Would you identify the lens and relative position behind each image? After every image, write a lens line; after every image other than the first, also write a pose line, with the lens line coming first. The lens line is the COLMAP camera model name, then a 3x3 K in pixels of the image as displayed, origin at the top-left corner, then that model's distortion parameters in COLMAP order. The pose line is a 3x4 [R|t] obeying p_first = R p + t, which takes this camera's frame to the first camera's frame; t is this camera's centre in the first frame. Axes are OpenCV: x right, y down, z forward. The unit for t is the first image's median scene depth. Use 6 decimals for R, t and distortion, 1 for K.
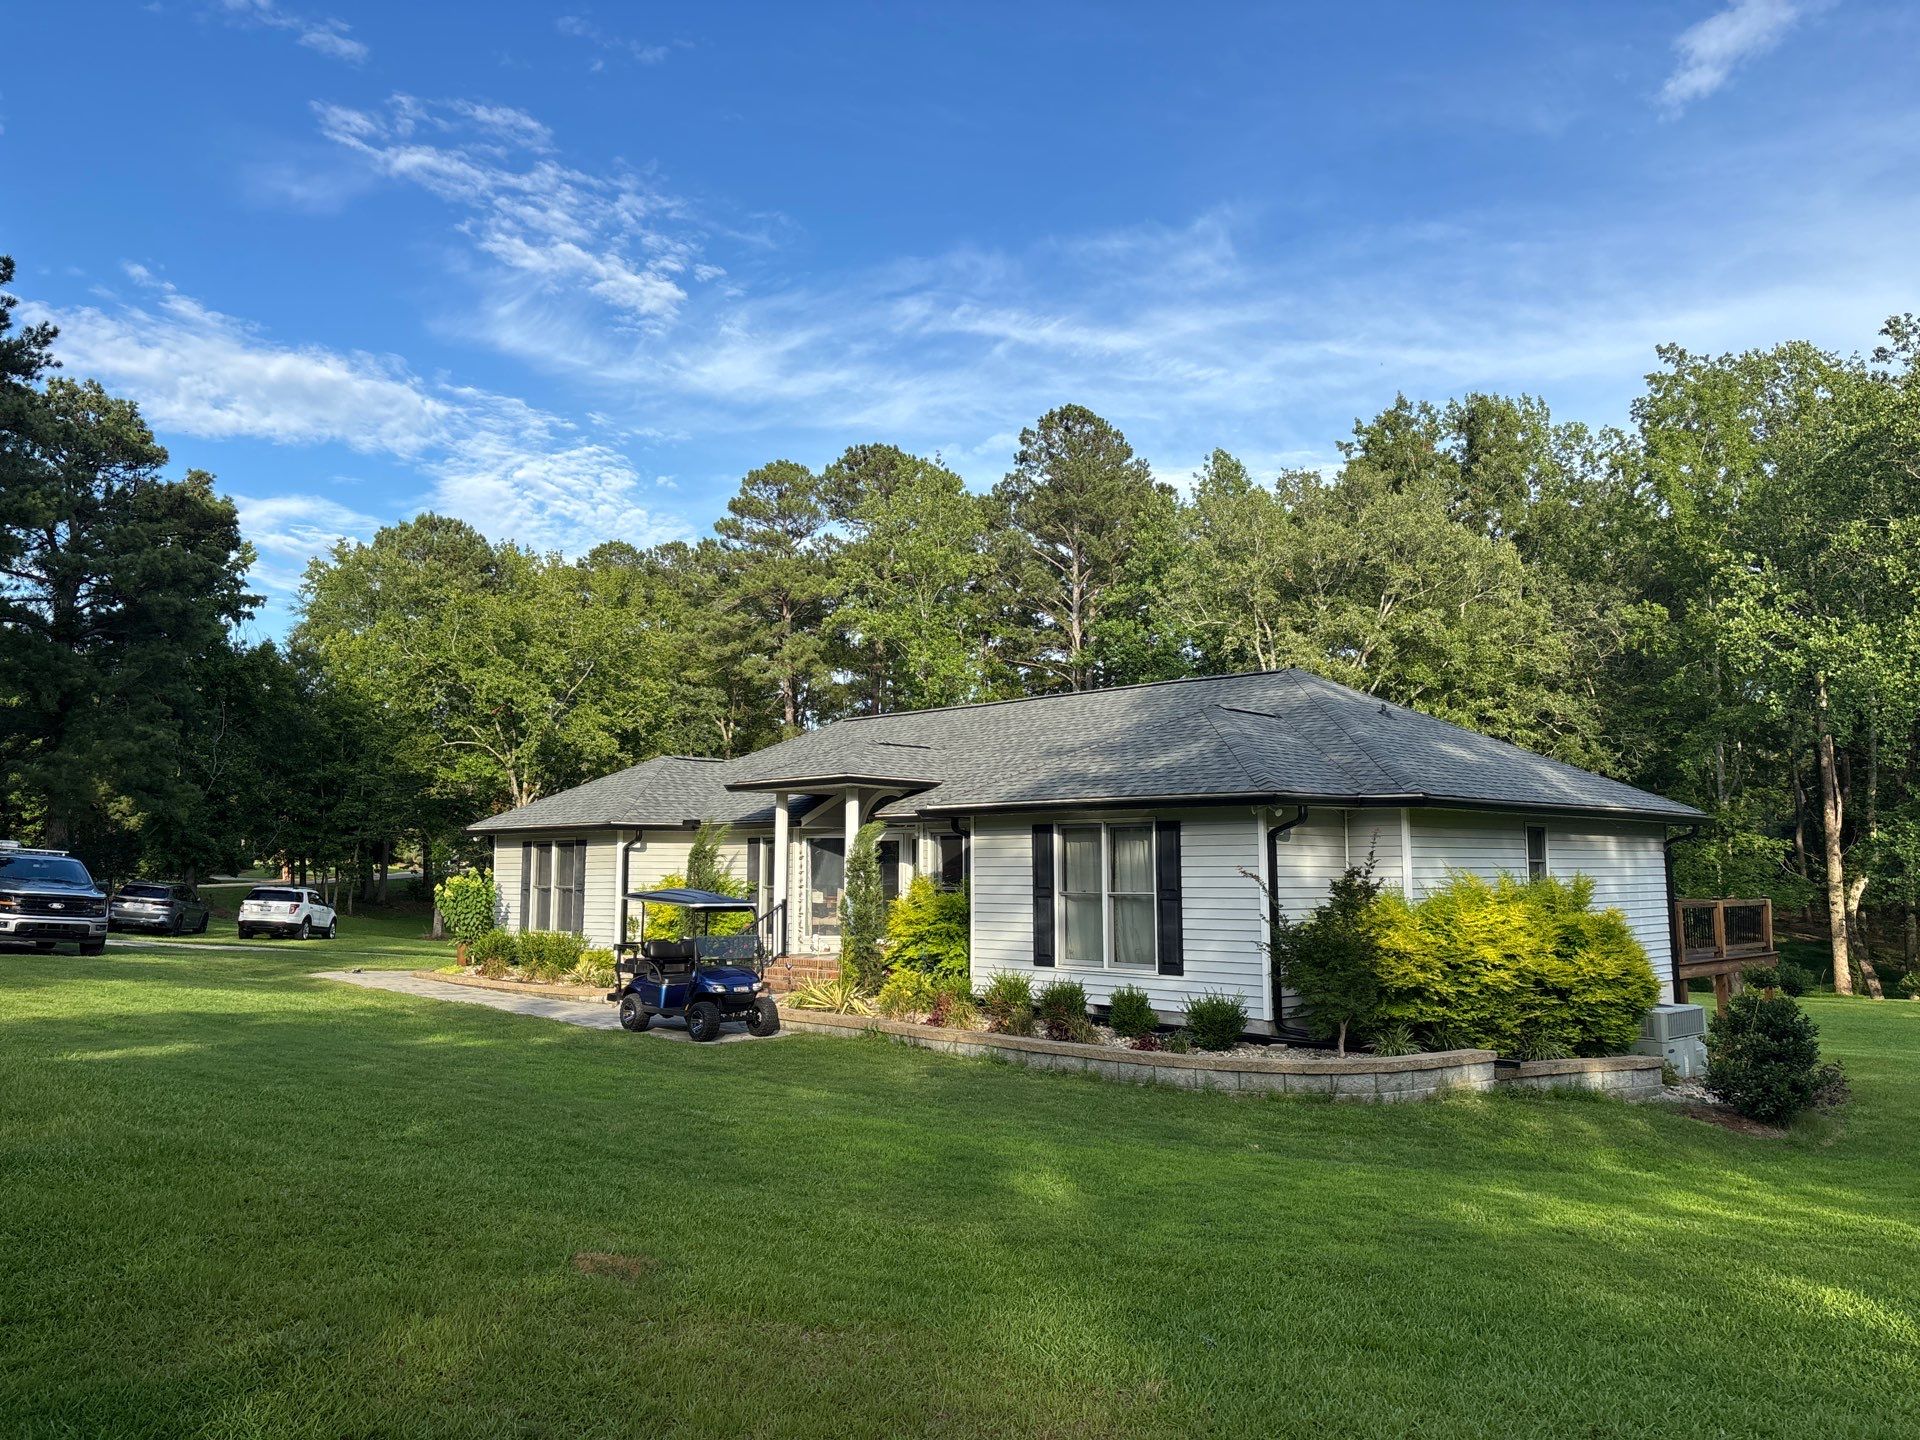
lens RADIAL K [[1443.4, 0, 968.3], [0, 1443.4, 718.5], [0, 0, 1]] dist [0.056849, -0.054325]
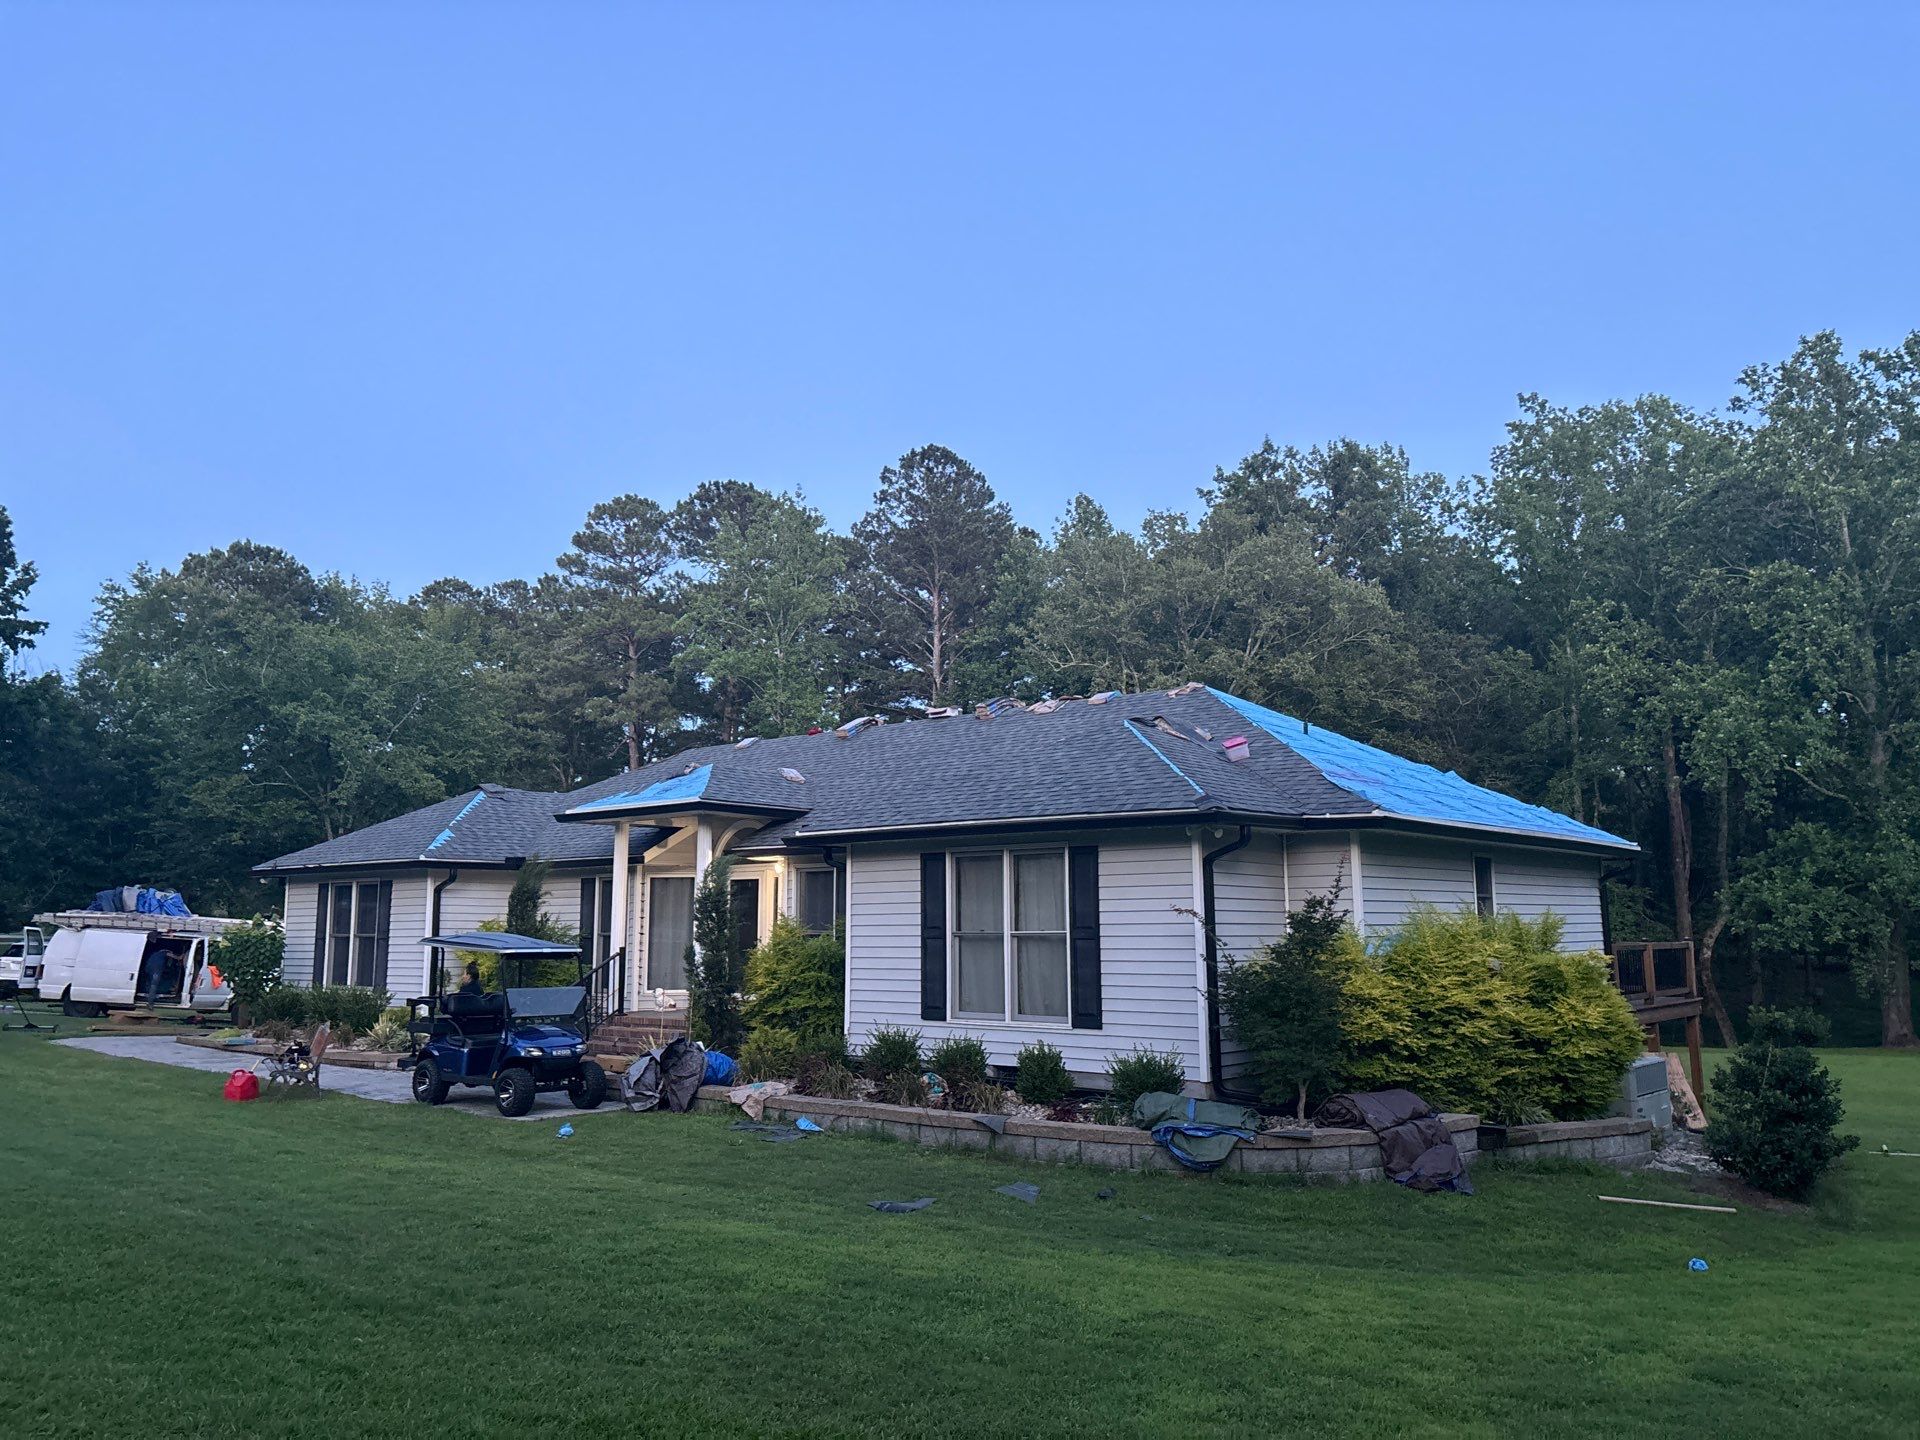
lens RADIAL K [[1447.4, 0, 954.7], [0, 1447.4, 708.2], [0, 0, 1]] dist [0.051272, -0.059068]
pose [[0.995589, 0.010620, 0.093217, -0.005192], [-0.006359, 0.998926, -0.045891, 0.008699], [-0.093605, 0.045096, 0.994588, 0.046042]]
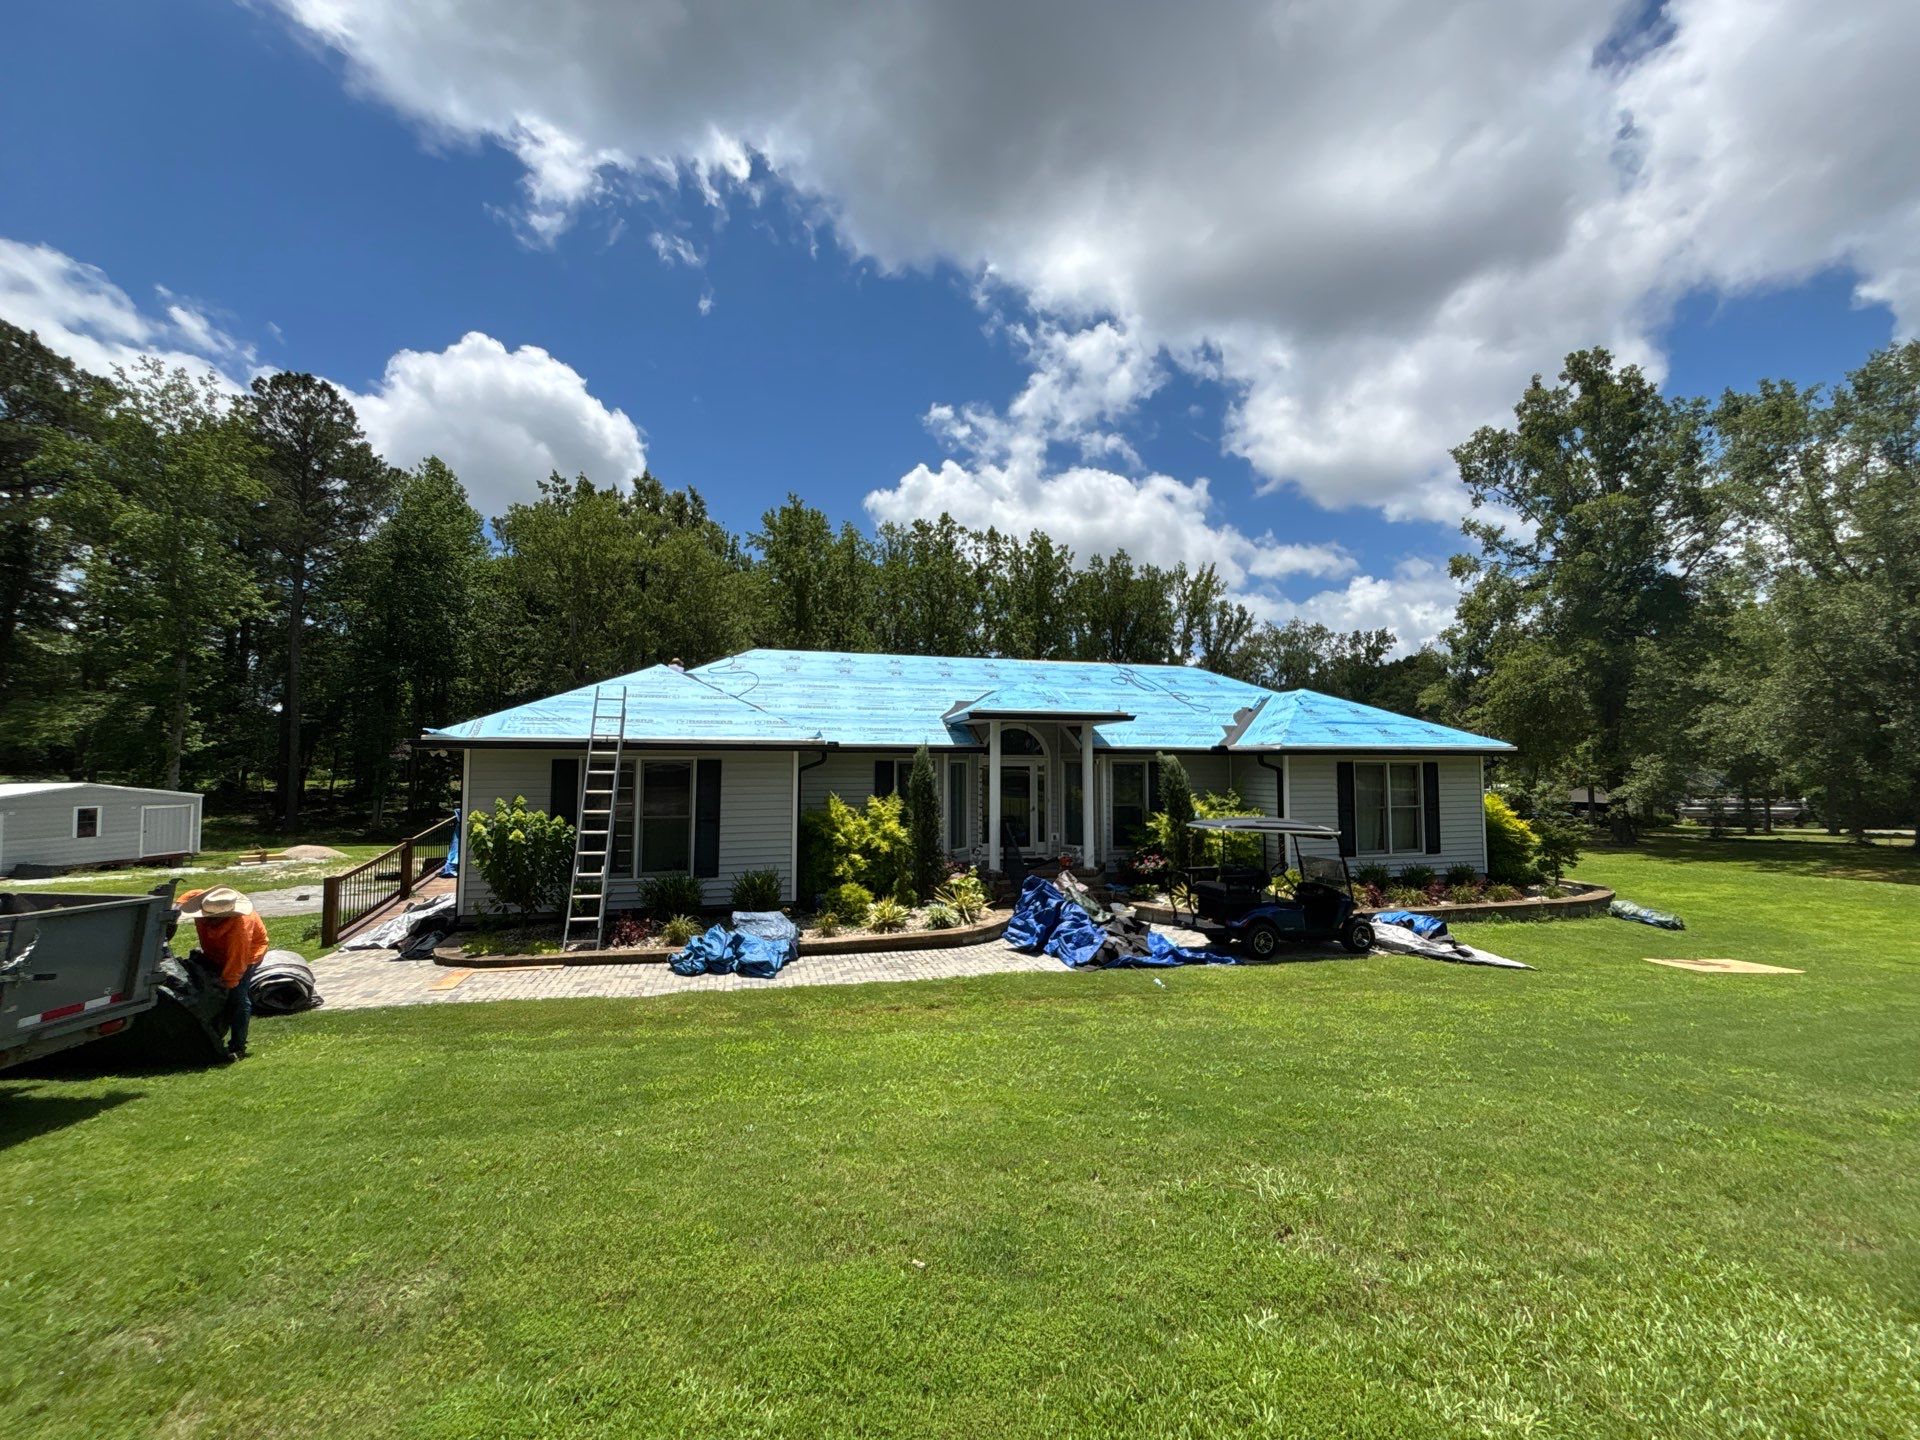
lens RADIAL K [[766.4, 0, 960.0], [0, 766.4, 720.0], [0, 0, 1]] dist [0.009819, -0.004505]
pose [[0.495632, 0.052677, 0.866934, -0.269639], [-0.092351, 0.995697, -0.007703, 0.023483], [-0.863609, -0.076244, 0.498364, 0.306262]]
